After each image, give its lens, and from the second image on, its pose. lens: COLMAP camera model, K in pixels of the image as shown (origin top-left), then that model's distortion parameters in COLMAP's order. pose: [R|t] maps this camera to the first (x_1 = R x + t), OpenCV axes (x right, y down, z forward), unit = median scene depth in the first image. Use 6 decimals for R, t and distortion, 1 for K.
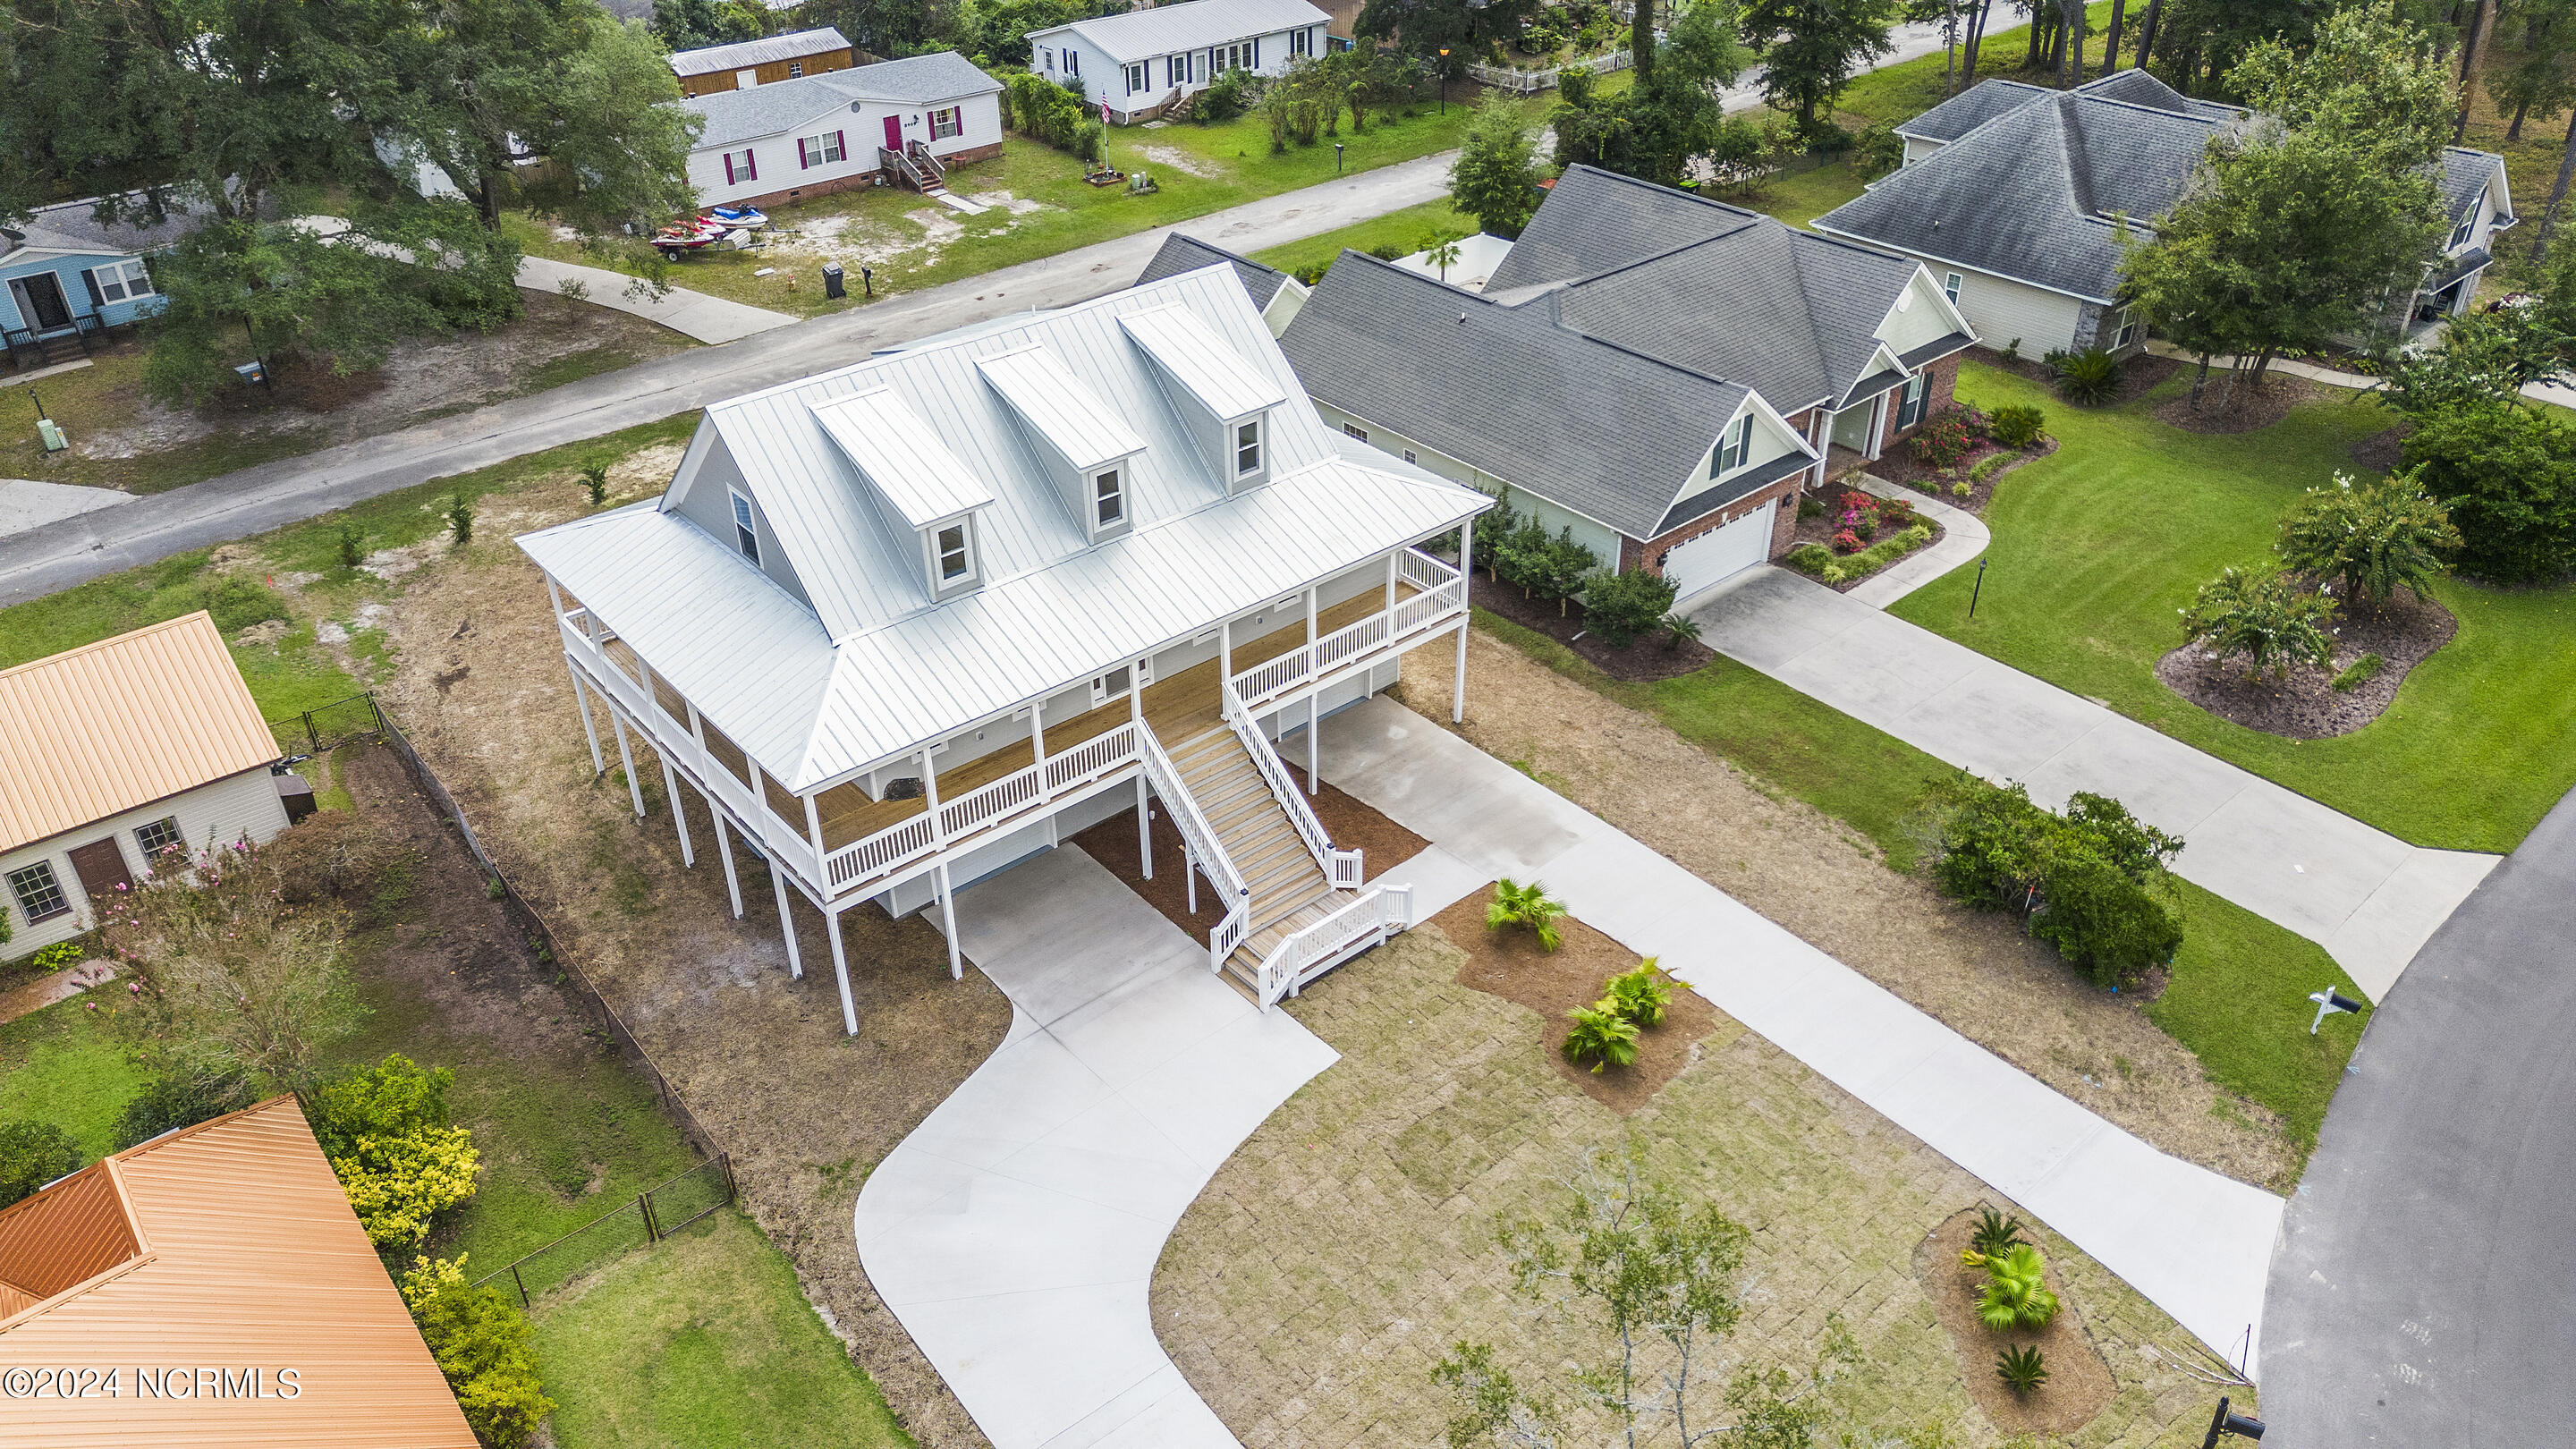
lens RADIAL K [[1788.1, 0, 1284.1], [0, 1788.1, 731.9], [0, 0, 1]] dist [0.083526, -0.088063]
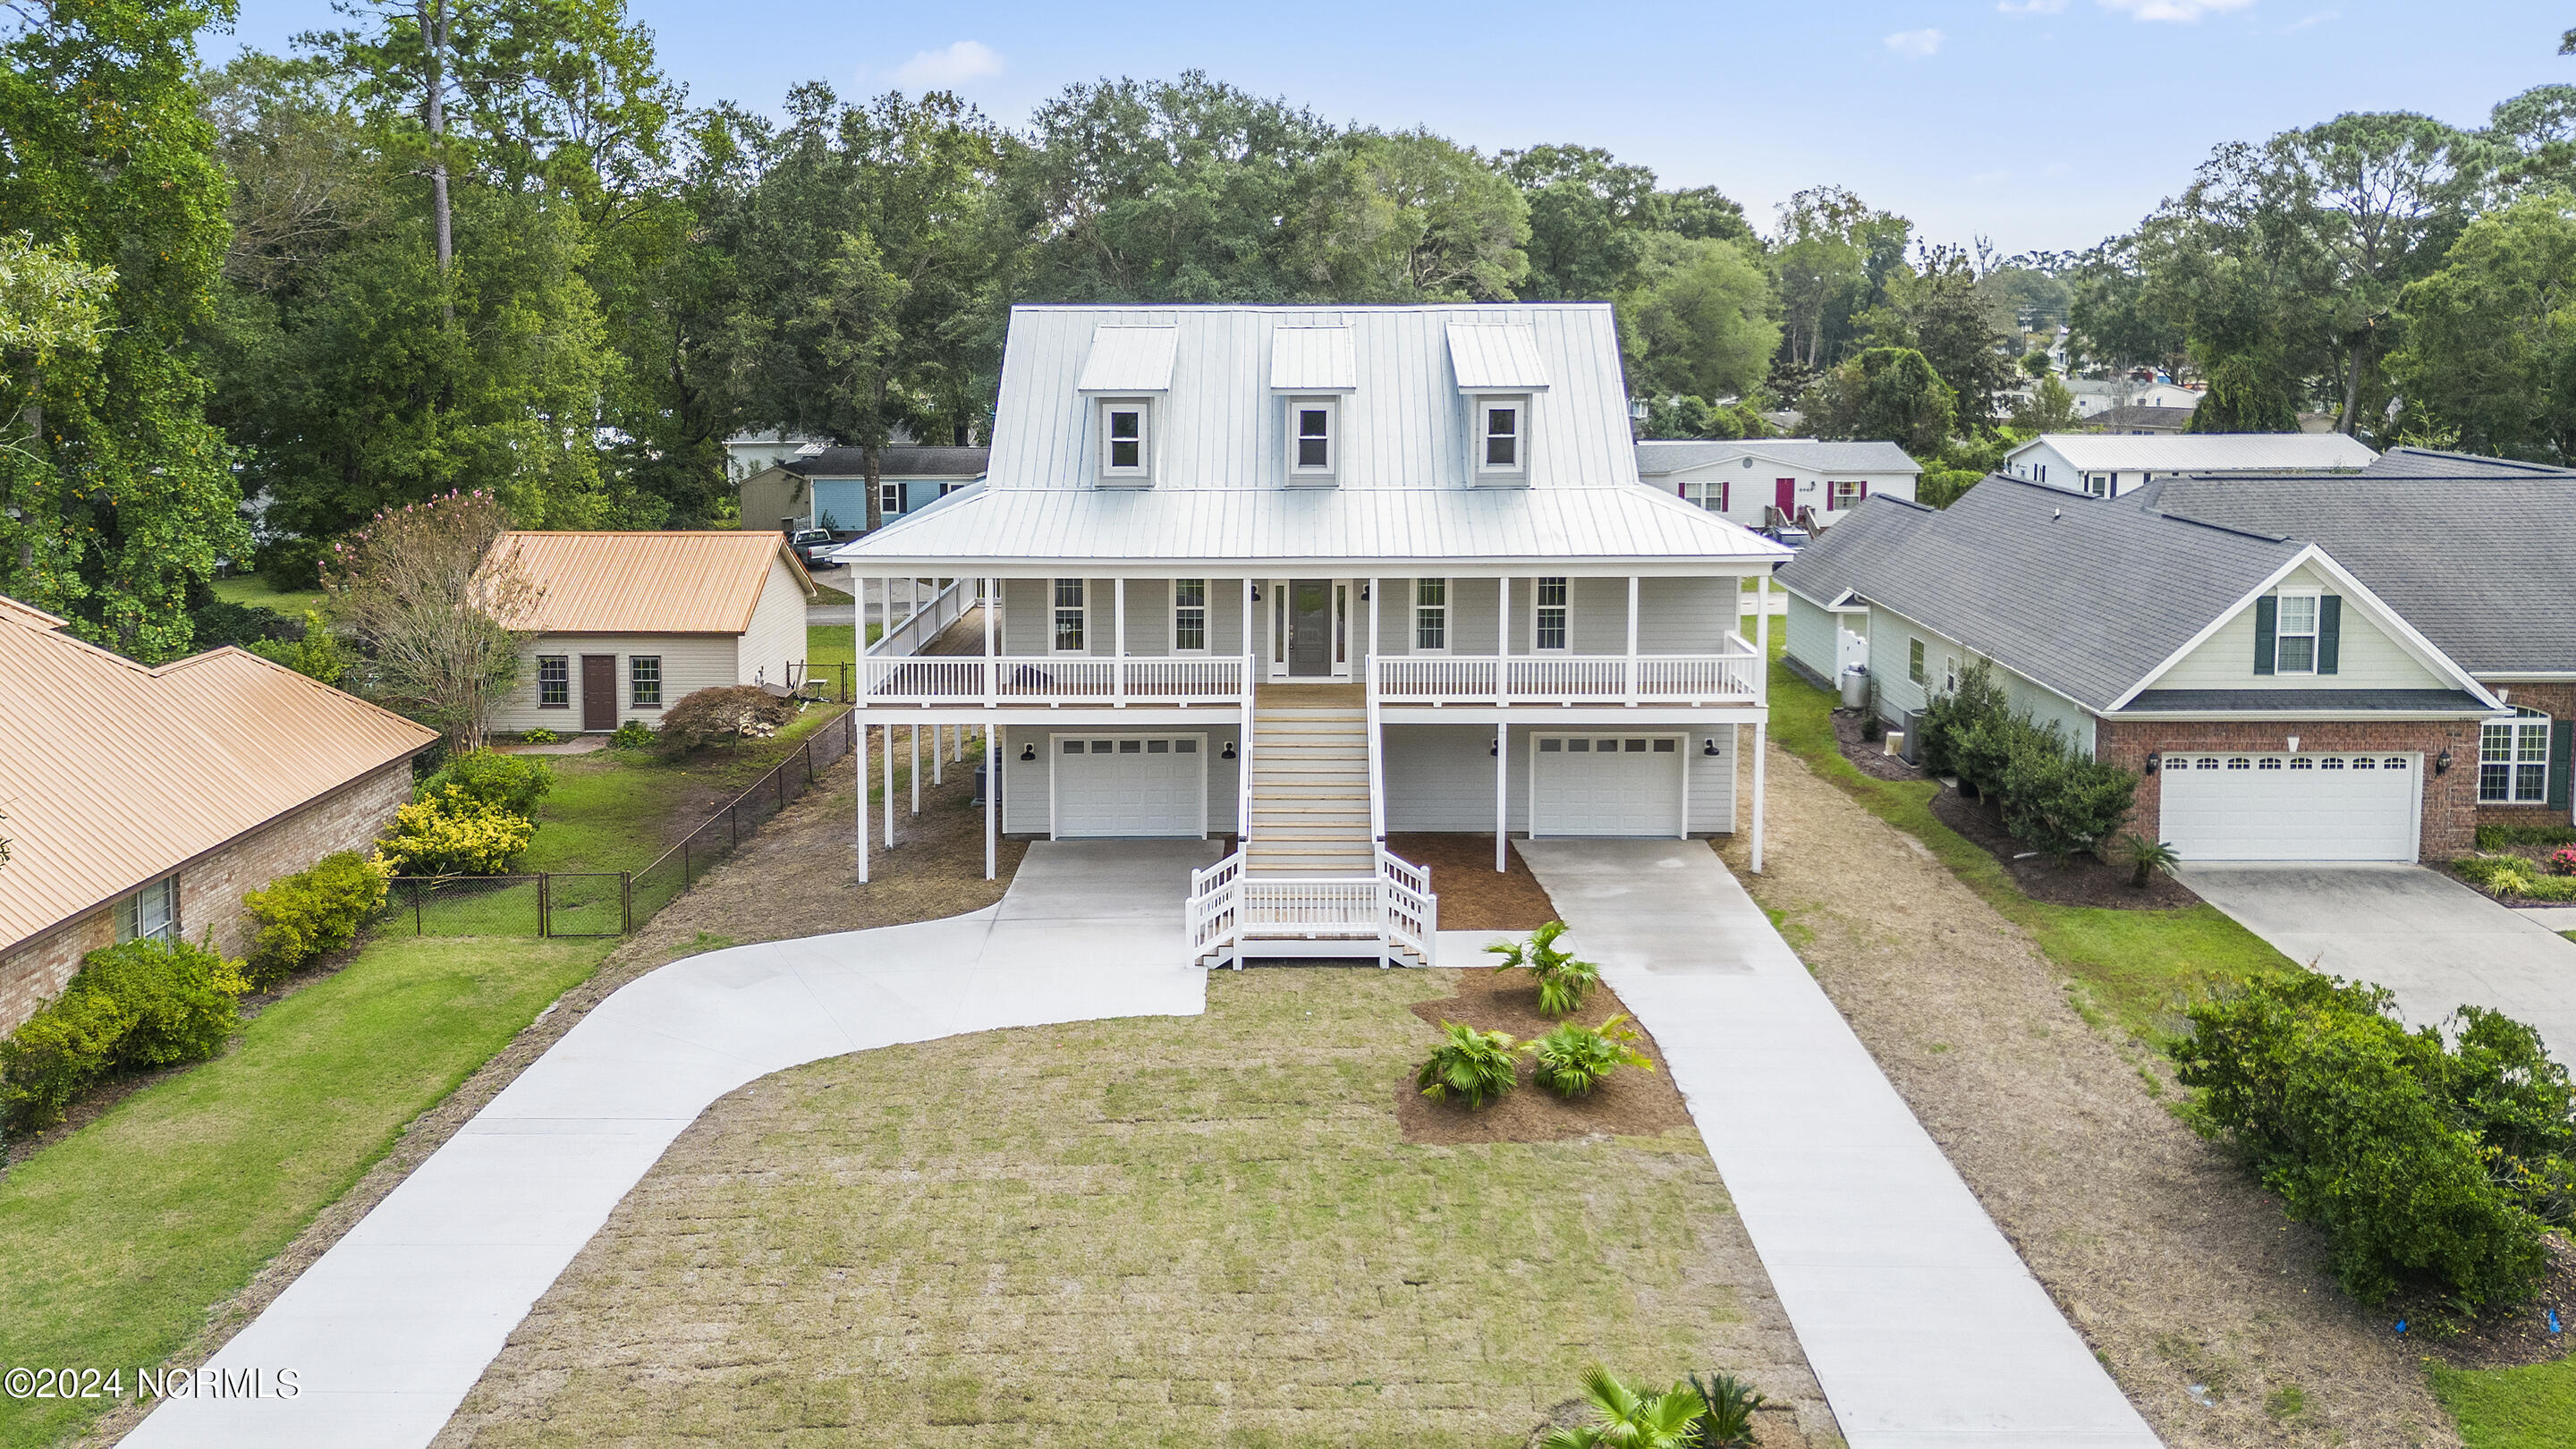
lens RADIAL K [[1873.2, 0, 1312.7], [0, 1873.2, 533.6], [0, 0, 1]] dist [0.057919, -0.004387]
pose [[0.768807, 0.088258, -0.633361, 0.464945], [-0.355782, 0.882022, -0.308959, 0.189779], [0.531370, 0.462868, 0.709506, 0.280579]]
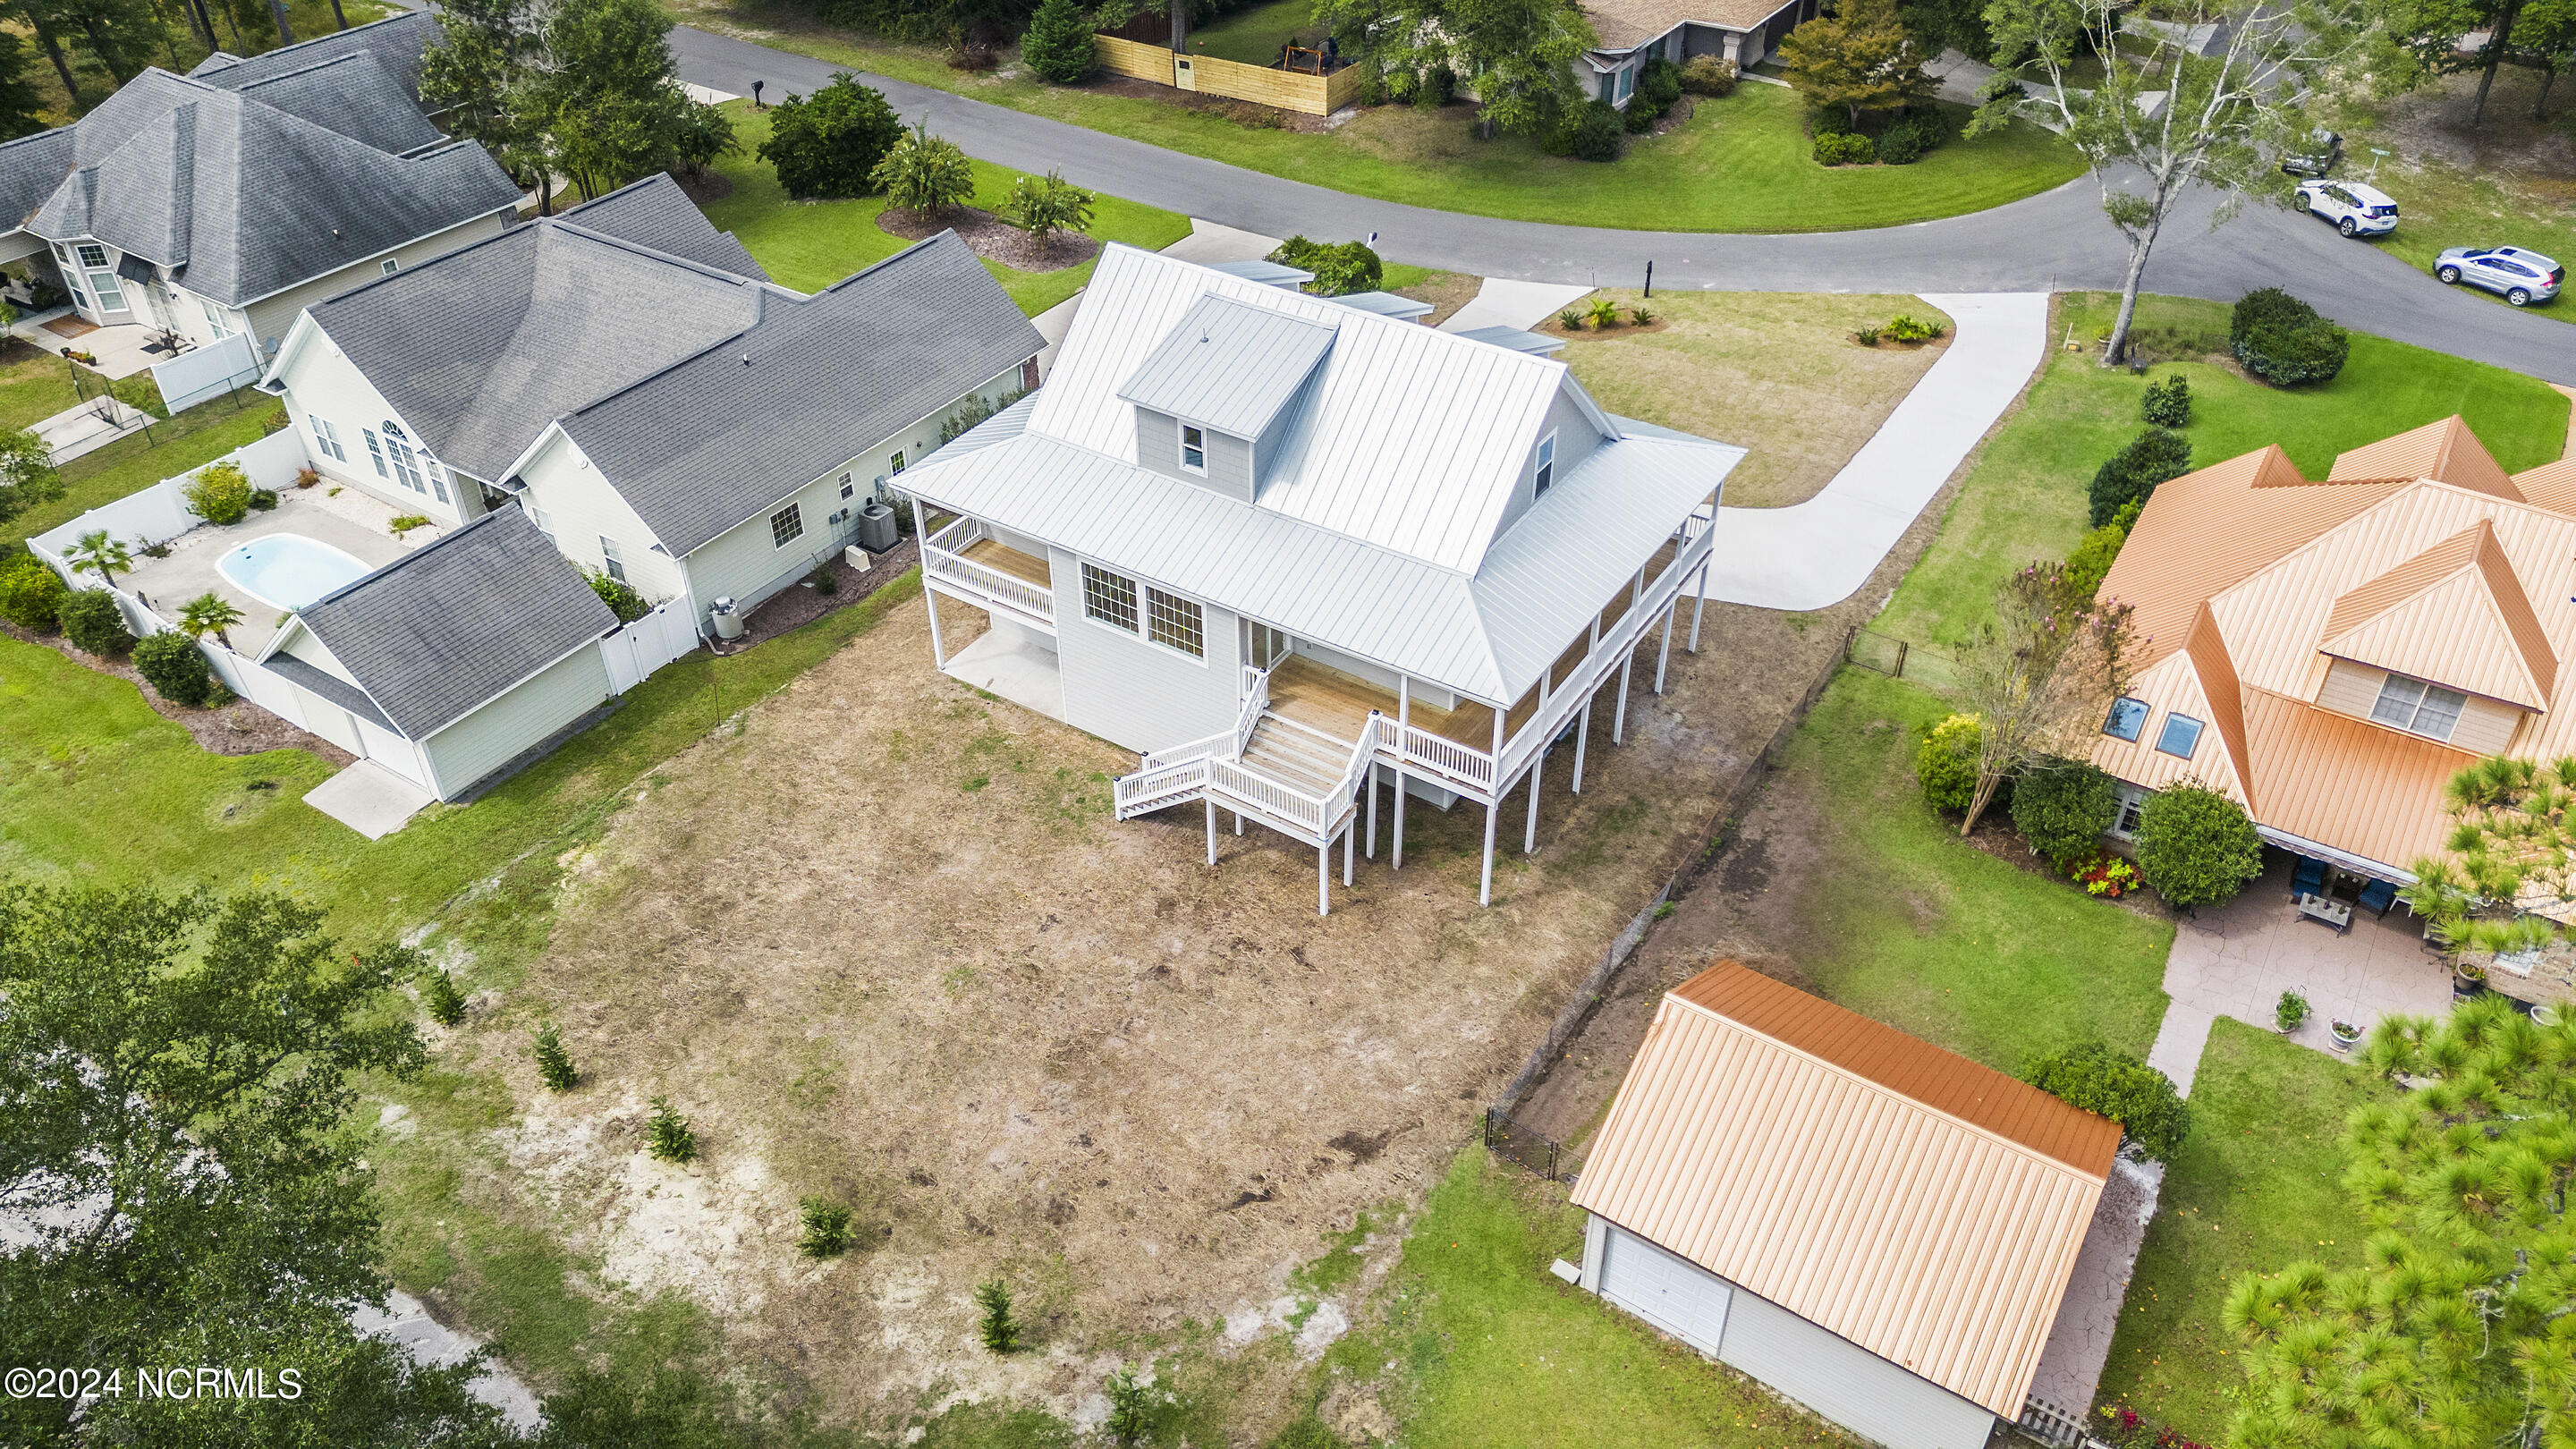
lens RADIAL K [[1788.1, 0, 1284.1], [0, 1788.1, 731.9], [0, 0, 1]] dist [0.083526, -0.088063]
pose [[-0.290608, -0.569623, 0.768815, -1.056463], [0.528981, 0.573896, 0.625158, -0.705359], [-0.797324, 0.588364, 0.134541, 0.921414]]
